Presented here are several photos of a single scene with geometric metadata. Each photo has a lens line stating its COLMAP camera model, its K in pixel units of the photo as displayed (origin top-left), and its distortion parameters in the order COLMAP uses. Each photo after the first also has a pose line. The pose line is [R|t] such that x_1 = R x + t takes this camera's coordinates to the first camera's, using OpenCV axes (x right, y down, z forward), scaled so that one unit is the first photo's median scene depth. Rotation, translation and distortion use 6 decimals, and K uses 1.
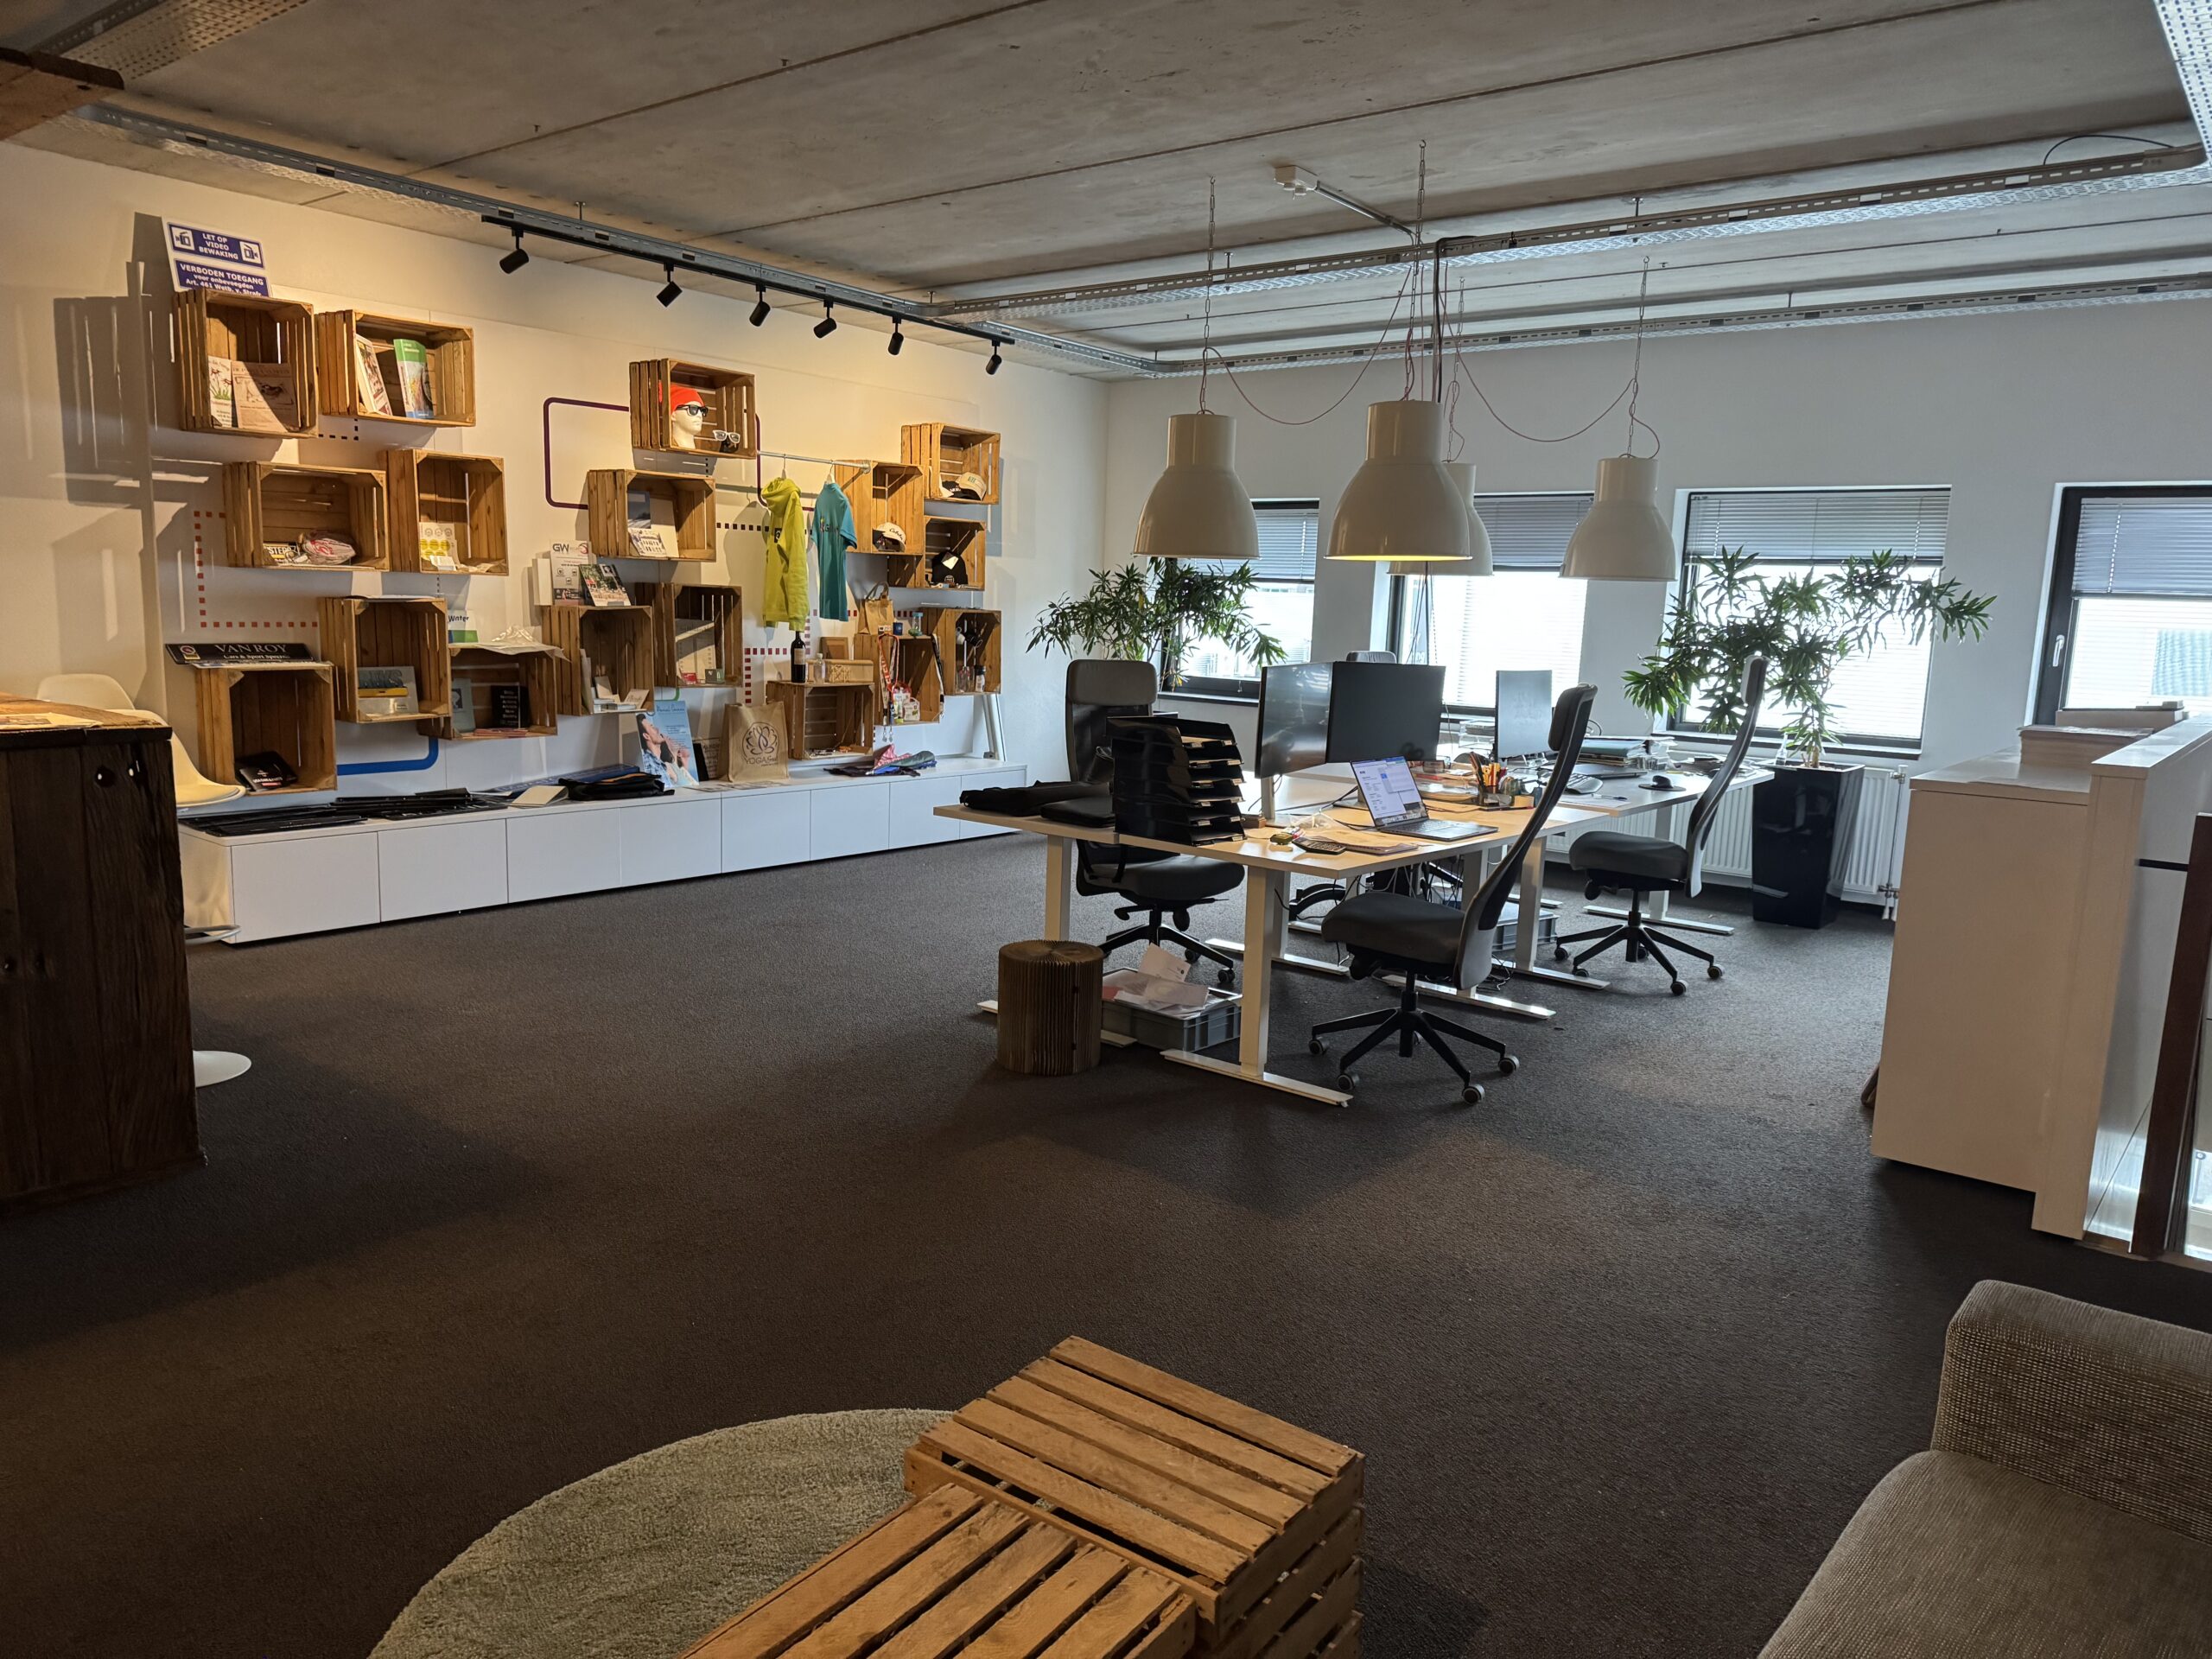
lens RADIAL K [[1454.6, 0, 1106.0], [0, 1454.6, 829.5], [0, 0, 1]] dist [0.006515, -0.066669]
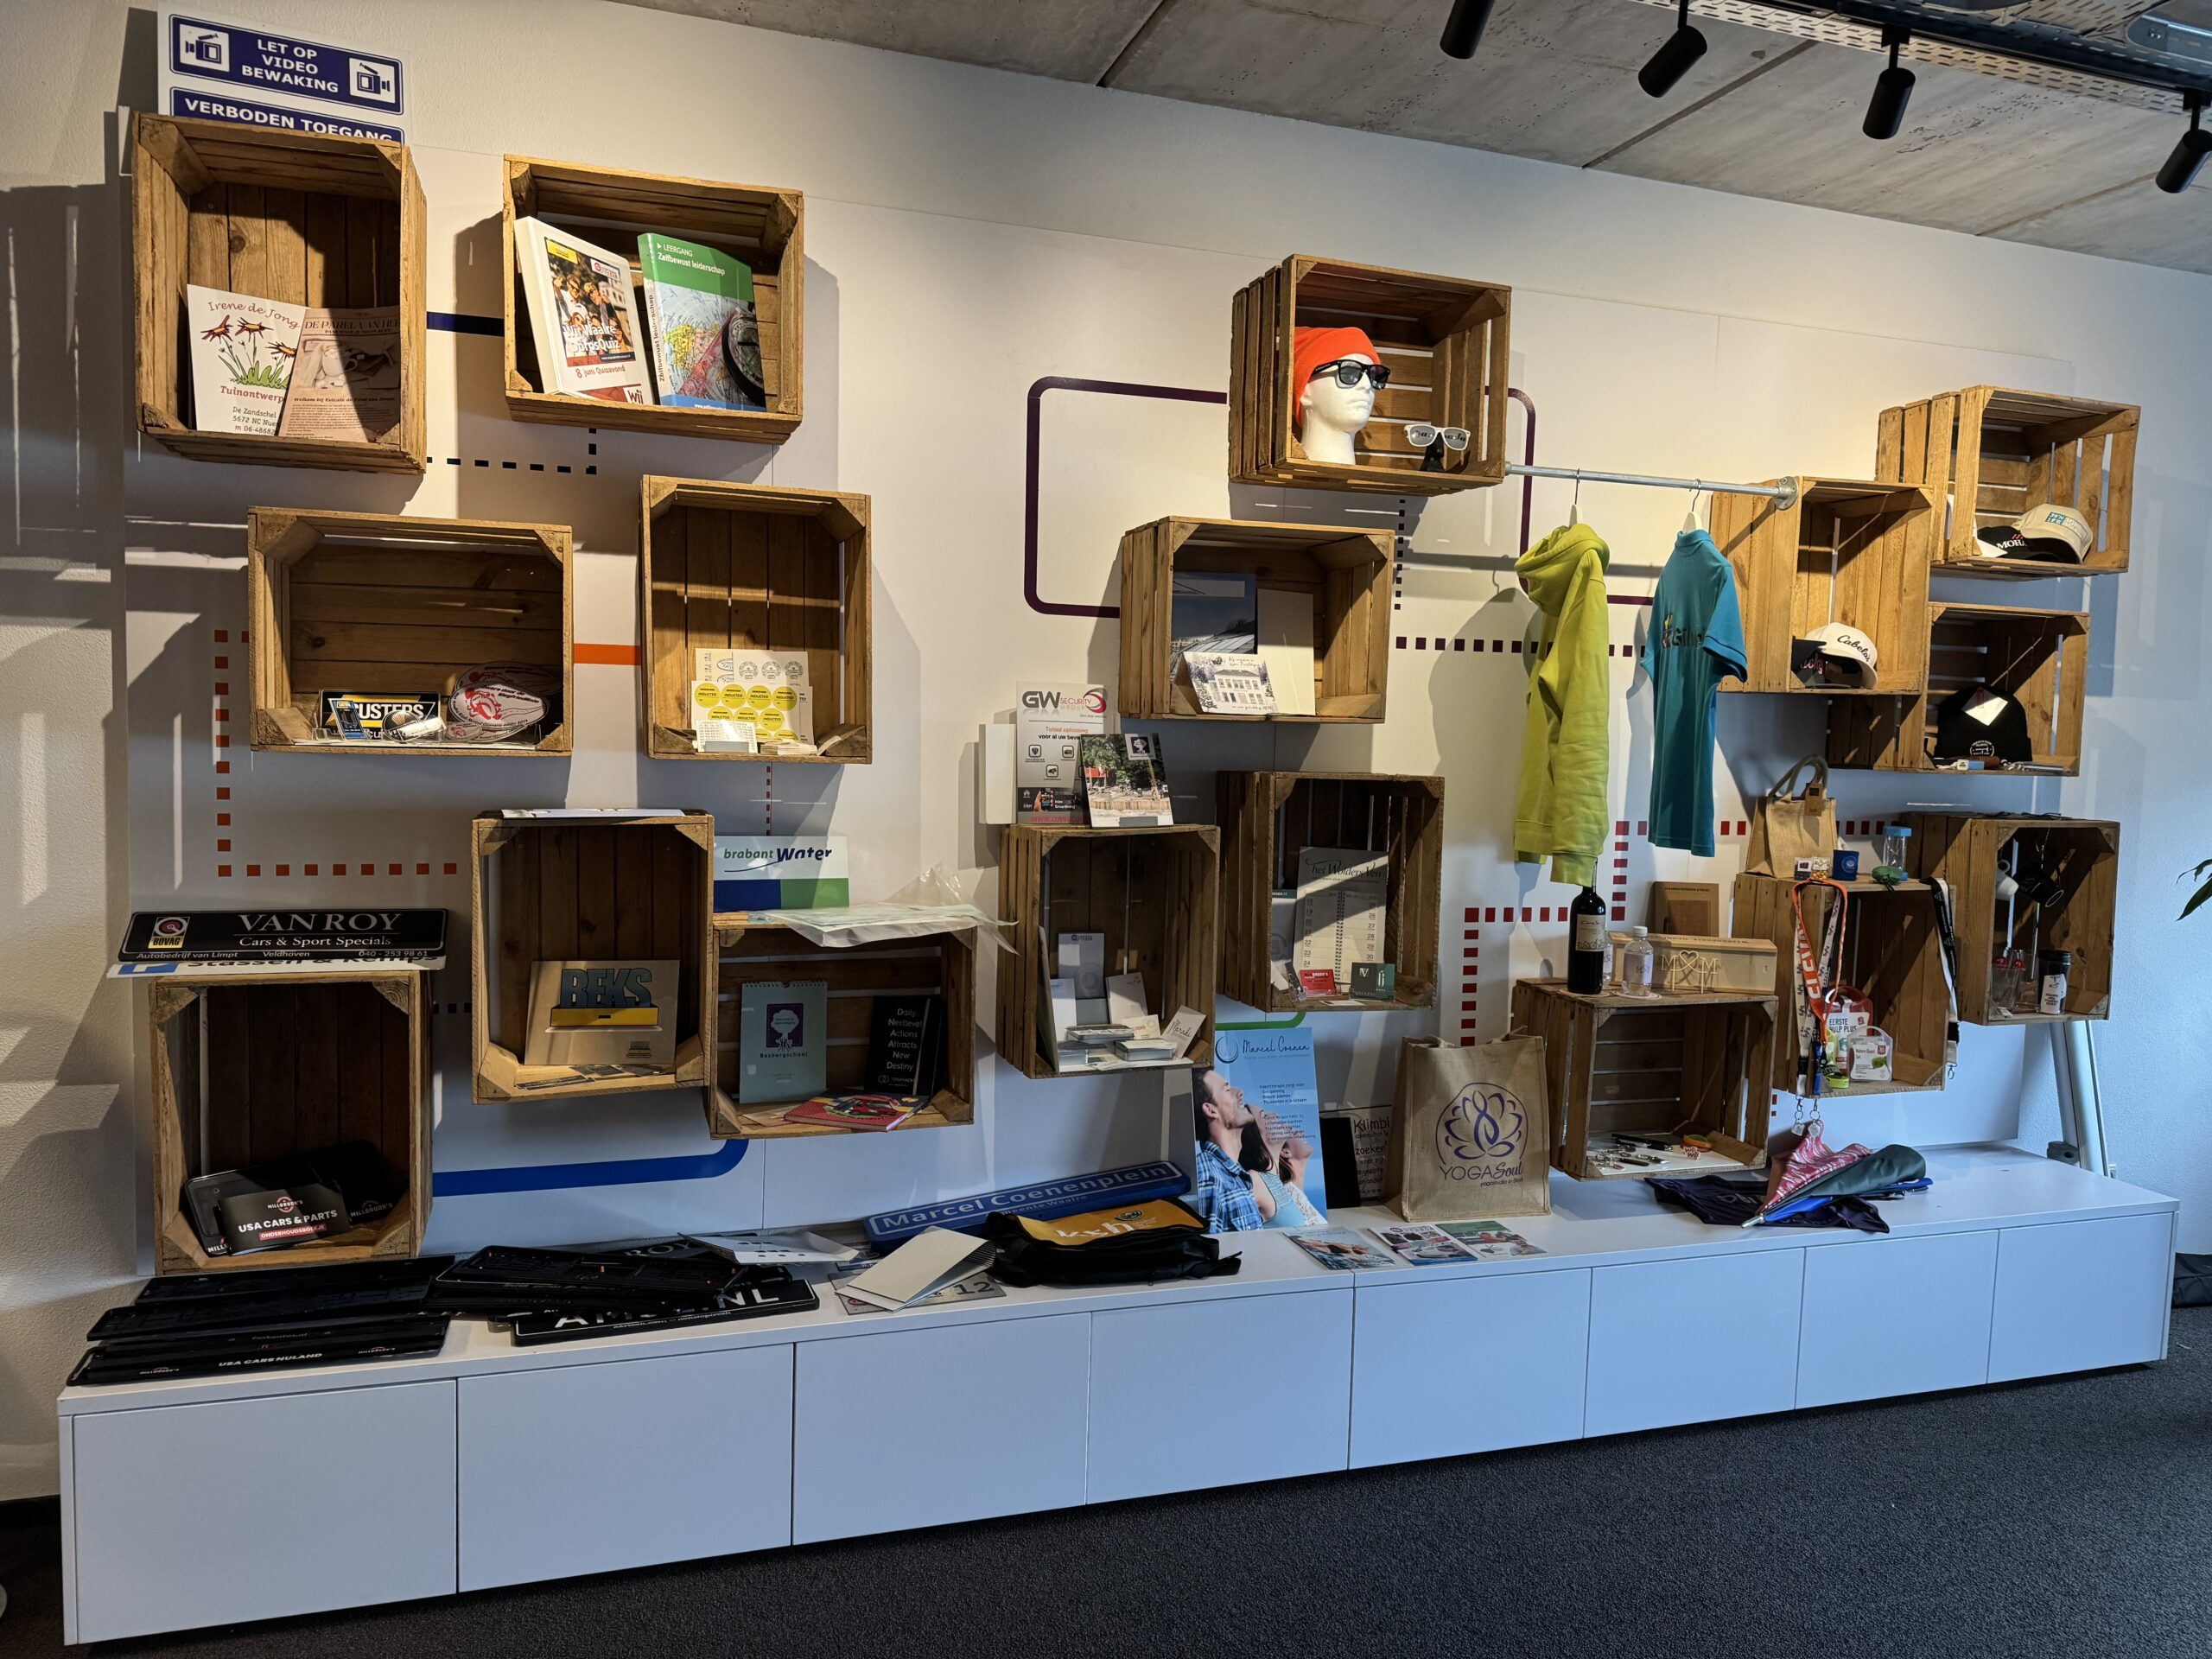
lens RADIAL K [[1565.2, 0, 1067.8], [0, 1565.2, 890.6], [0, 0, 1]] dist [0.078641, -0.096809]
pose [[0.831469, 0.035406, -0.554441, -0.084723], [-0.079720, 0.995243, -0.055997, -0.098612], [0.549821, 0.090760, 0.830337, 0.554318]]
